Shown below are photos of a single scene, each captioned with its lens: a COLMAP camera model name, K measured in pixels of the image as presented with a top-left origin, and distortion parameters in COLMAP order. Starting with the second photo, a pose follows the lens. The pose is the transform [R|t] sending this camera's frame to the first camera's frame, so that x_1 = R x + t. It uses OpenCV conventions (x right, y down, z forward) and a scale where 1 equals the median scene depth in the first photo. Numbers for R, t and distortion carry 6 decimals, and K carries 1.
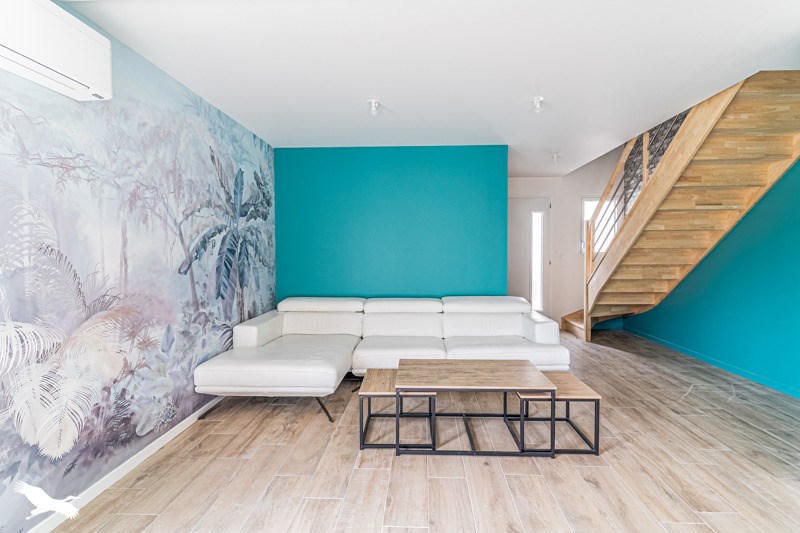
lens RADIAL K [[396.7, 0, 403.0], [0, 396.7, 260.6], [0, 0, 1]] dist [0.002329, 0.000517]
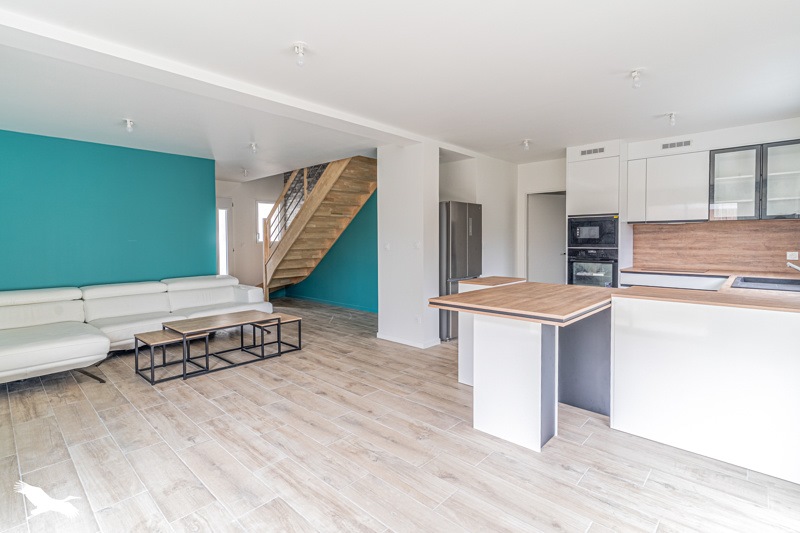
lens RADIAL K [[396.7, 0, 403.0], [0, 396.7, 260.6], [0, 0, 1]] dist [0.002329, 0.000517]
pose [[0.650894, -0.041619, 0.758027, -0.370411], [0.023035, 0.999119, 0.035076, 0.010745], [-0.758819, -0.005370, 0.651280, -0.360158]]
